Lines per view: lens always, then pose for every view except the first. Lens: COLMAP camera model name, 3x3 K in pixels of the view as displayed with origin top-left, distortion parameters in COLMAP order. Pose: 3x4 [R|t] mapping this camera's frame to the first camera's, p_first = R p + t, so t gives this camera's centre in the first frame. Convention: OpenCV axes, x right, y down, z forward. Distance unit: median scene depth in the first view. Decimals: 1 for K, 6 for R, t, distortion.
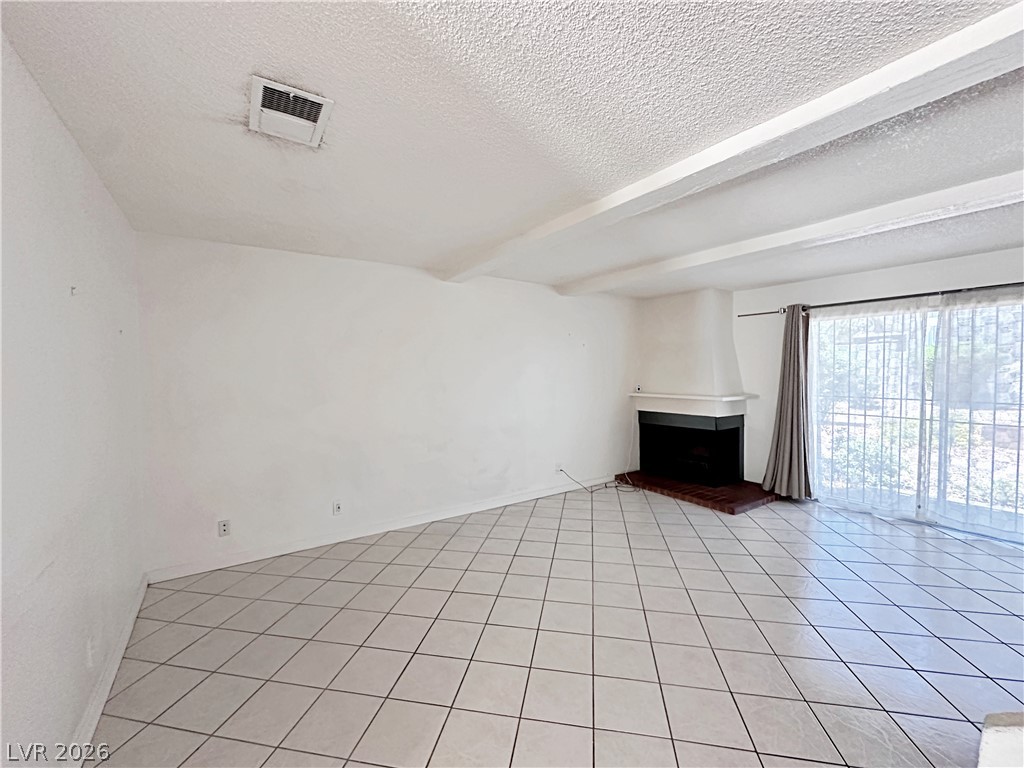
lens RADIAL K [[419.8, 0, 511.5], [0, 419.8, 384.5], [0, 0, 1]] dist [-0.002091, 0.000209]
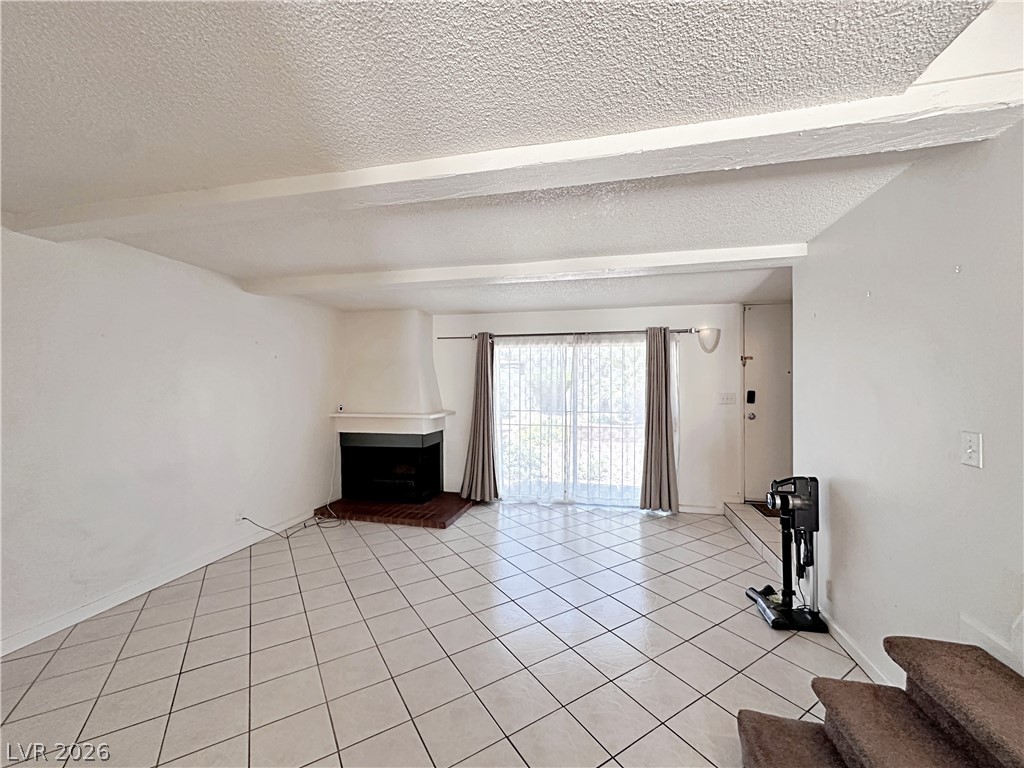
lens RADIAL K [[407.4, 0, 507.8], [0, 407.4, 384.1], [0, 0, 1]] dist [-0.003903, 0.000633]
pose [[0.729955, 0.013026, 0.683371, -0.044343], [0.015577, 0.999242, -0.035685, -0.006453], [-0.683317, 0.036694, 0.729199, 0.139195]]
